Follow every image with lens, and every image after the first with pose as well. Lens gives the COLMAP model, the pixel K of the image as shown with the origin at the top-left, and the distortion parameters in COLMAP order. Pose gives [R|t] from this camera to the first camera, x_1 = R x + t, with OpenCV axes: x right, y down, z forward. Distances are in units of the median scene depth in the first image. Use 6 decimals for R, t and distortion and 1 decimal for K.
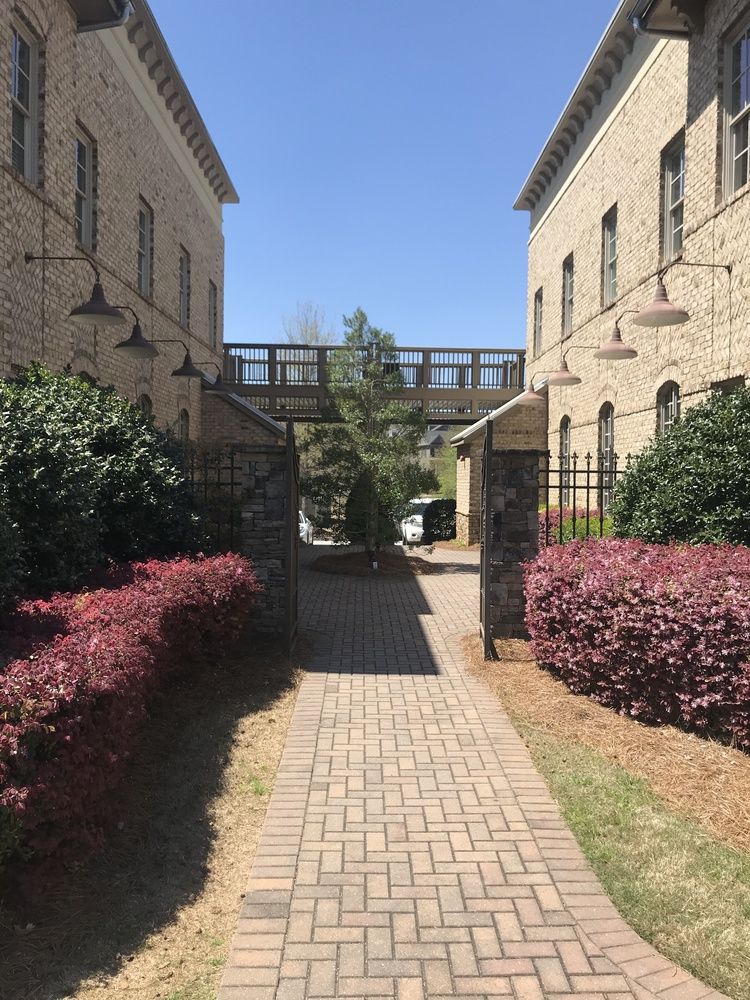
lens RADIAL K [[825.9, 0, 379.0], [0, 825.9, 497.3], [0, 0, 1]] dist [-0.000754, 0.005671]
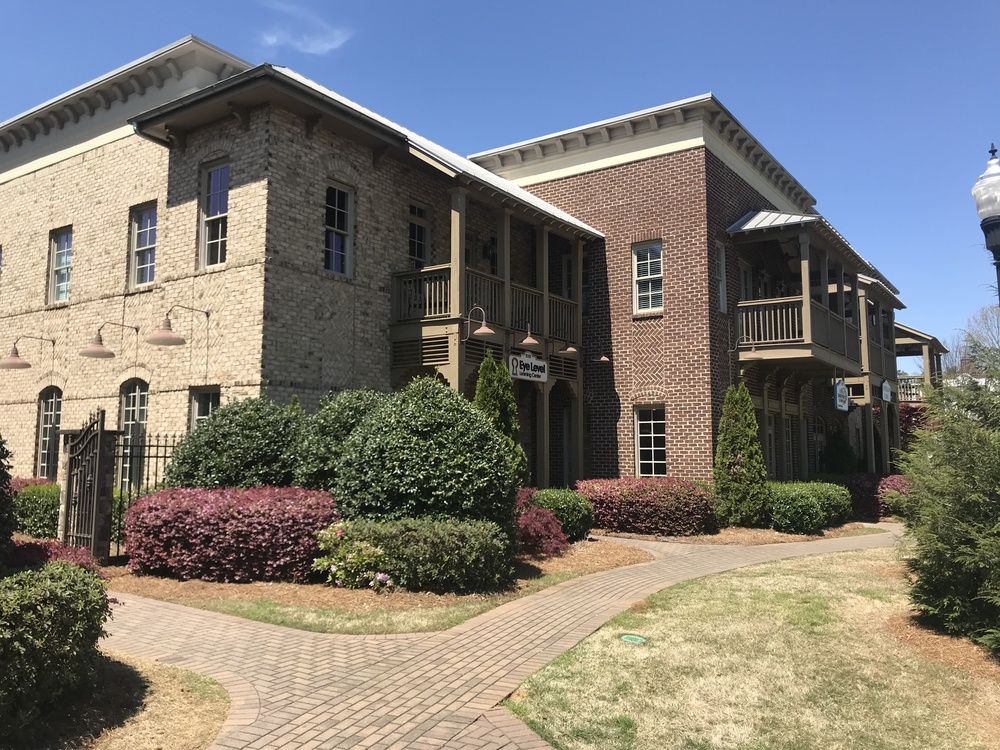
lens RADIAL K [[825.9, 0, 500.0], [0, 825.9, 373.4], [0, 0, 1]] dist [-0.000754, 0.005671]
pose [[0.585401, 0.073405, 0.807414, -0.619818], [0.021569, 0.994130, -0.106019, 0.010344], [-0.810457, 0.079479, 0.580381, -0.411694]]
